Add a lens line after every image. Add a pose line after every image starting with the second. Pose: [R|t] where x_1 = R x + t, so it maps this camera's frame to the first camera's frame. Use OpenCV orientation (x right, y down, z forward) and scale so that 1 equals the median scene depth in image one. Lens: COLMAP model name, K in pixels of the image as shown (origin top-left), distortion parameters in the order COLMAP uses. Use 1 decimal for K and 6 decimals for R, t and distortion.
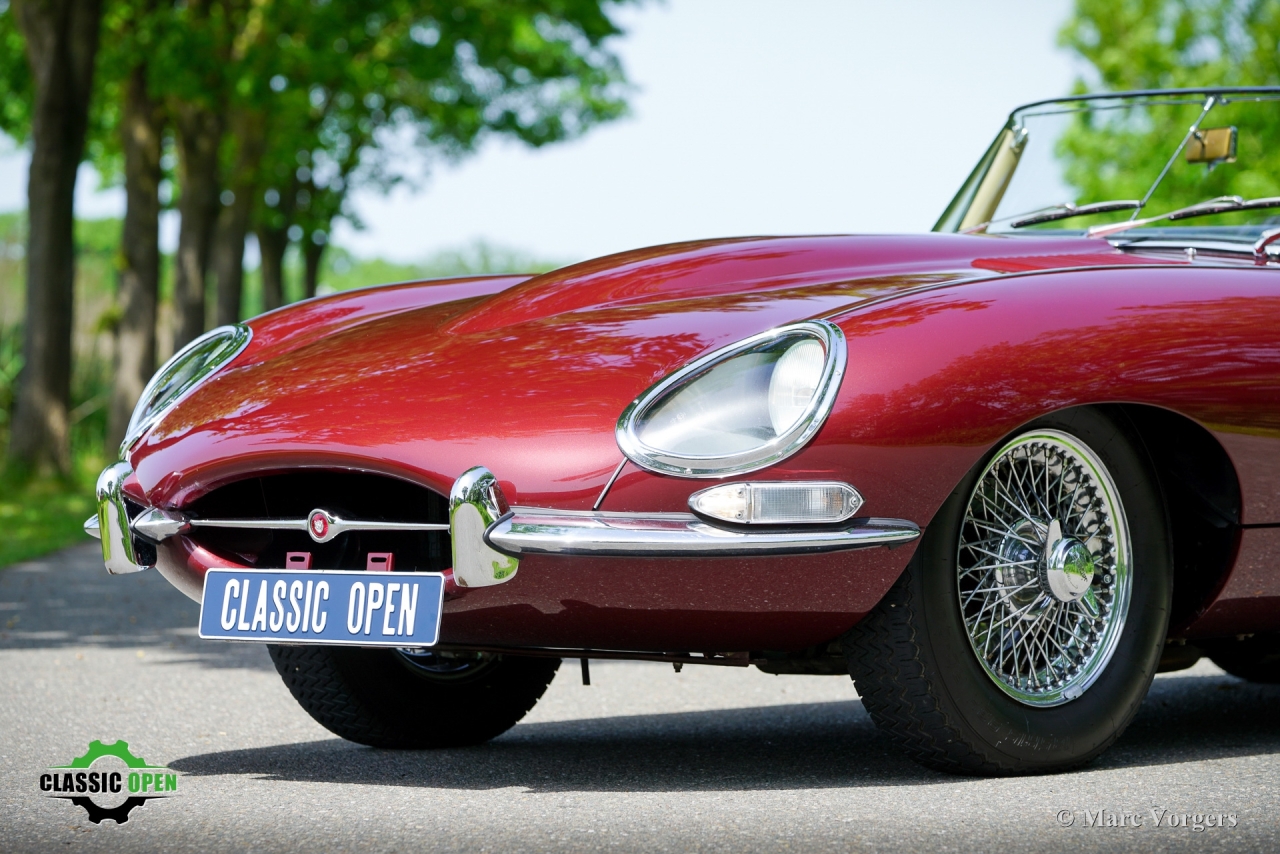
lens RADIAL K [[5274.0, 0, 640.0], [0, 5274.0, 427.0], [0, 0, 1]] dist [-0.082093, -5.273014]
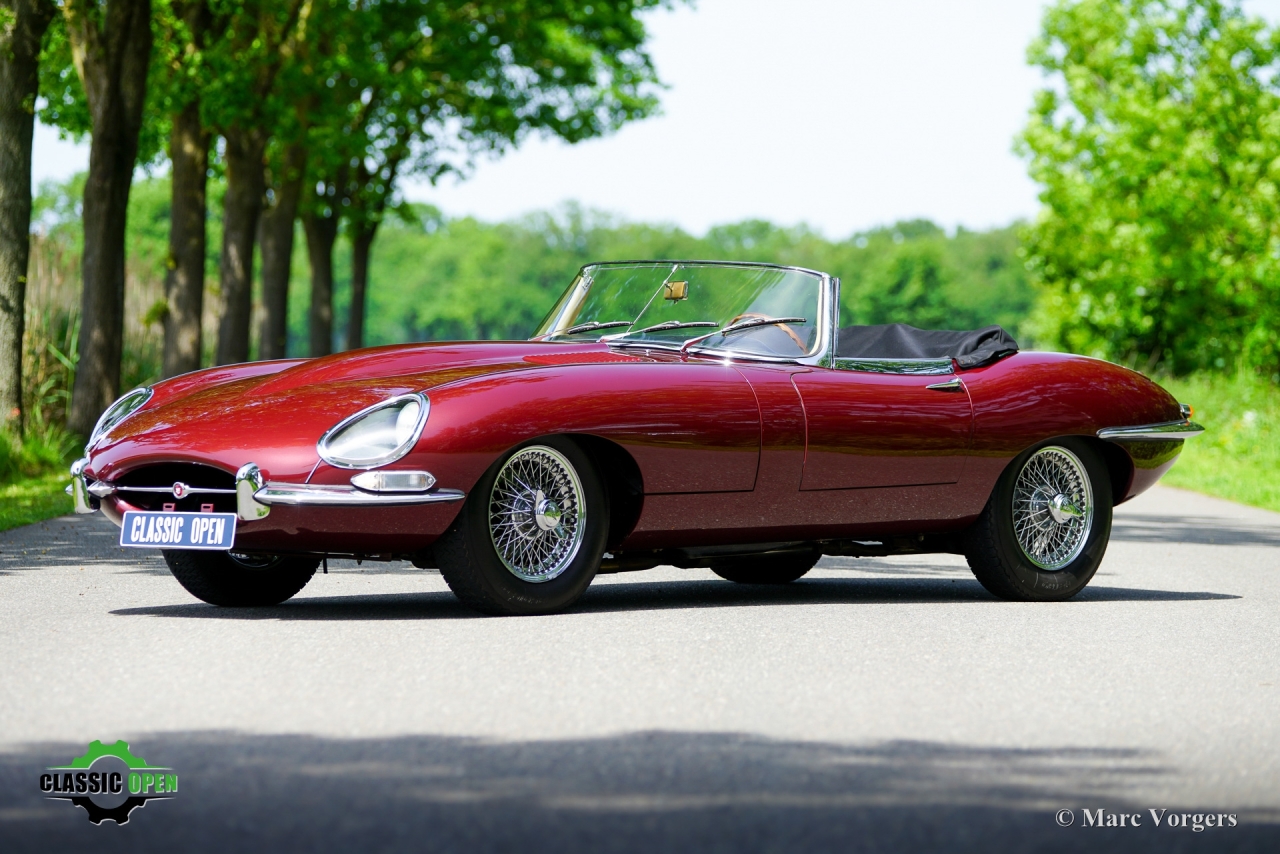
lens RADIAL K [[5274.0, 0, 640.0], [0, 5274.0, 427.0], [0, 0, 1]] dist [-0.082093, -5.273014]
pose [[0.999887, 0.007549, -0.013000, 0.141232], [-0.007485, 0.999960, 0.004905, -0.016795], [0.013037, -0.004807, 0.999903, -1.016055]]
